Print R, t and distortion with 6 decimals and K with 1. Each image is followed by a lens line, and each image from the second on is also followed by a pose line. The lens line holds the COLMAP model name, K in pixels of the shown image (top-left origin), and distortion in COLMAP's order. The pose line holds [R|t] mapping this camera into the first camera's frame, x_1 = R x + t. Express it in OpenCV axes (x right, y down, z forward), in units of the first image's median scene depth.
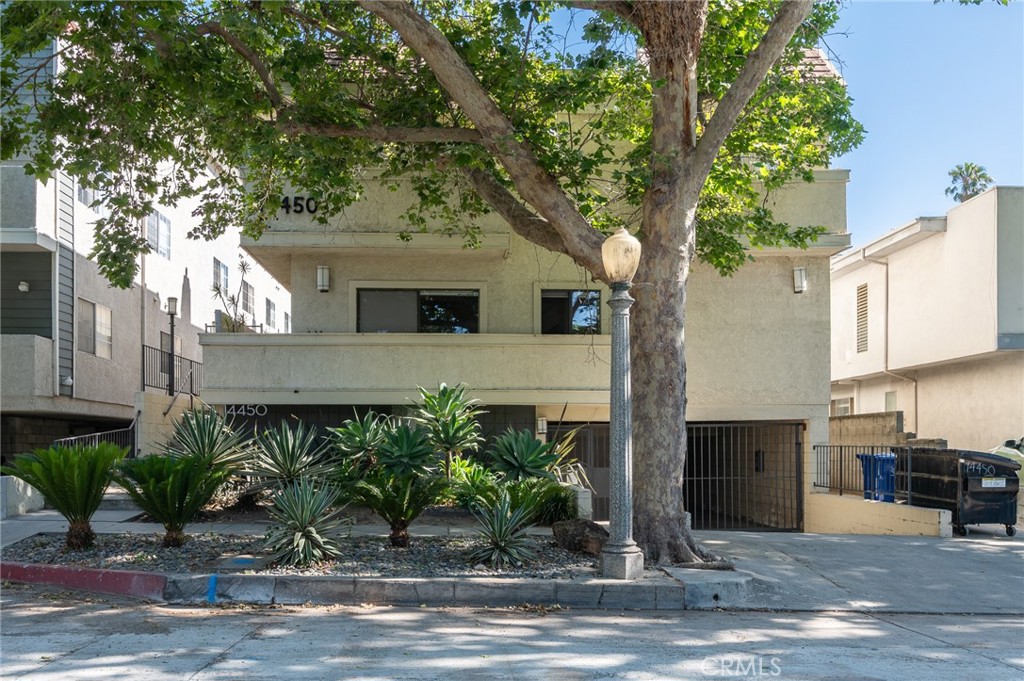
lens RADIAL K [[748.2, 0, 513.0], [0, 748.2, 346.0], [0, 0, 1]] dist [0.003618, -0.000110]
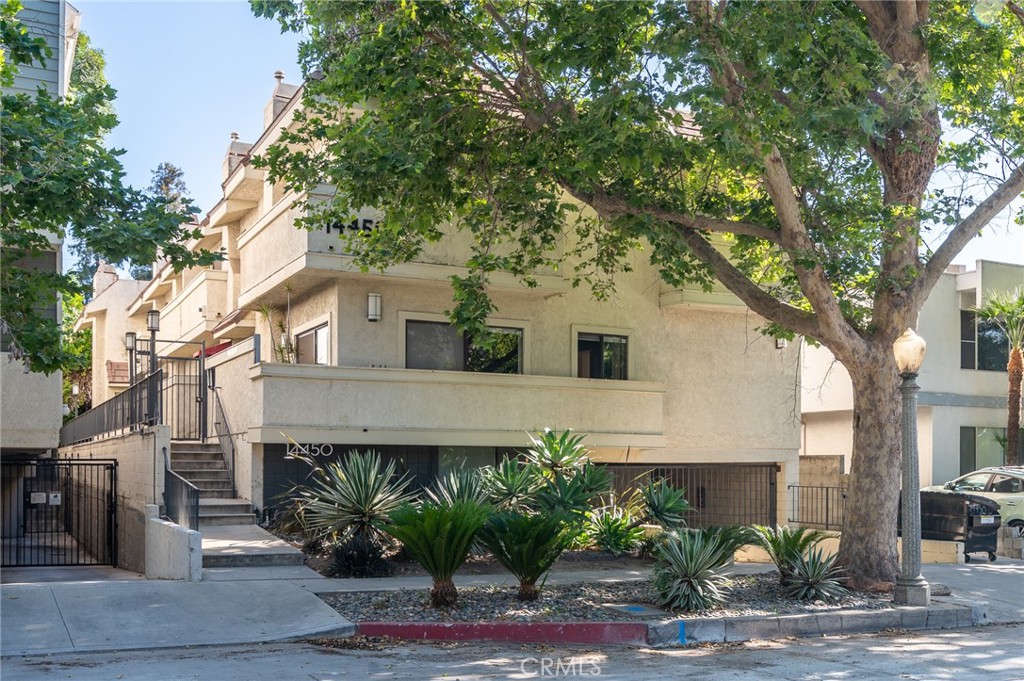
lens RADIAL K [[859.7, 0, 512.0], [0, 859.7, 340.5], [0, 0, 1]] dist [0.001490, 0.008738]
pose [[0.929234, 0.058662, 0.364807, -0.511287], [-0.053356, 0.998272, -0.024616, -0.033599], [-0.365620, 0.003409, 0.930758, -0.058592]]
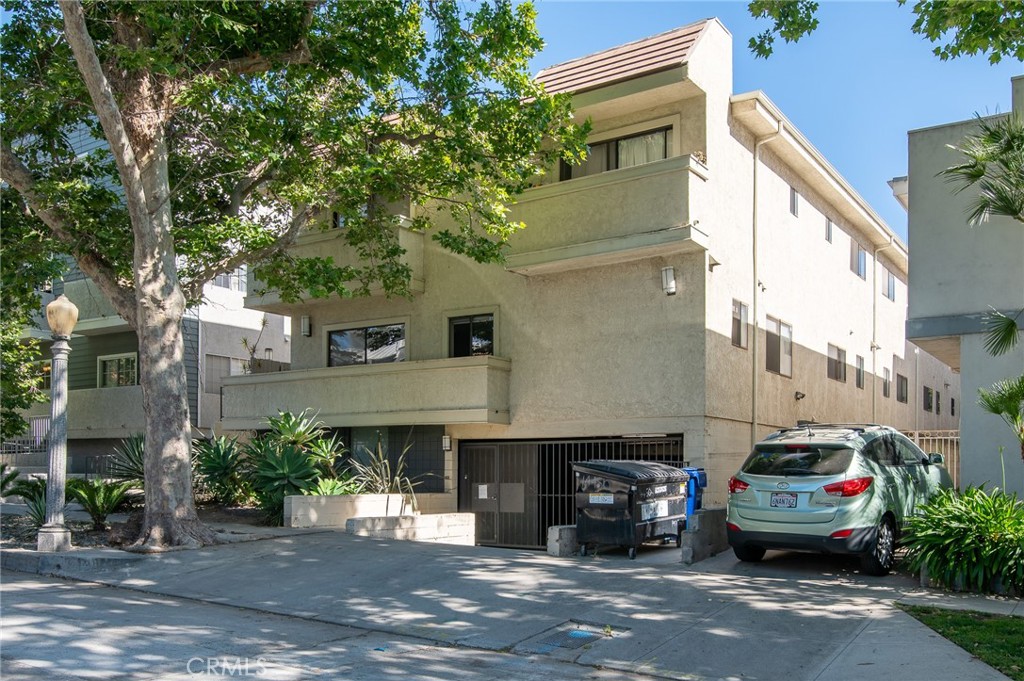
lens RADIAL K [[813.3, 0, 628.2], [0, 813.3, 341.6], [0, 0, 1]] dist [-0.000238, -0.003659]
pose [[0.853167, -0.076928, -0.515934, 0.937596], [0.063605, 0.997027, -0.043482, 0.029131], [0.517745, 0.004282, 0.855524, 0.135077]]
